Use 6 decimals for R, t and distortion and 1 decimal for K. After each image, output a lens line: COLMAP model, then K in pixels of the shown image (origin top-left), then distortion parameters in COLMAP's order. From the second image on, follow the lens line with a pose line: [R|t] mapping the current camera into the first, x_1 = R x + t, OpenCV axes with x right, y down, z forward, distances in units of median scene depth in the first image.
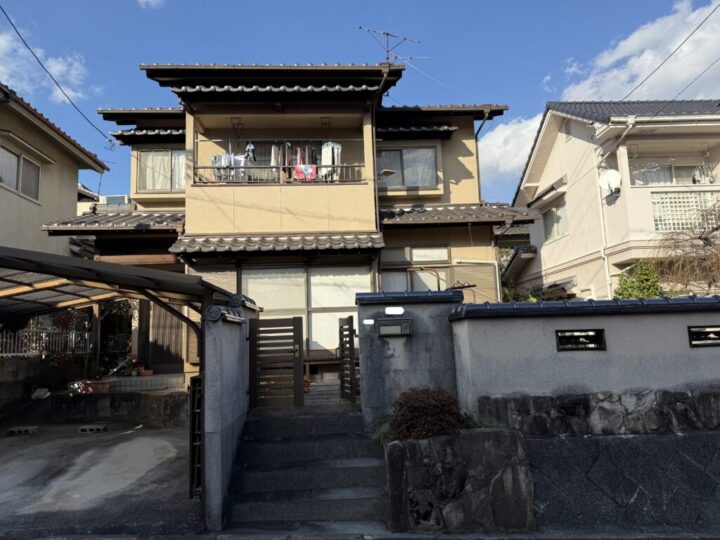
lens RADIAL K [[504.5, 0, 359.2], [0, 504.5, 281.8], [0, 0, 1]] dist [0.039702, -0.040500]
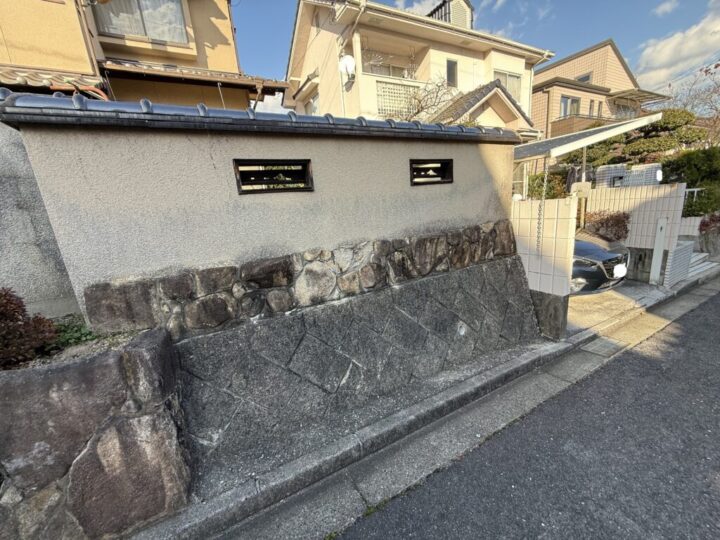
lens RADIAL K [[287.7, 0, 349.3], [0, 287.7, 271.3], [0, 0, 1]] dist [-0.000388, 0.000551]
pose [[0.906346, -0.135909, 0.400081, 0.359331], [0.001265, 0.947727, 0.319079, 0.113995], [-0.422534, -0.288690, 0.859141, 0.612362]]
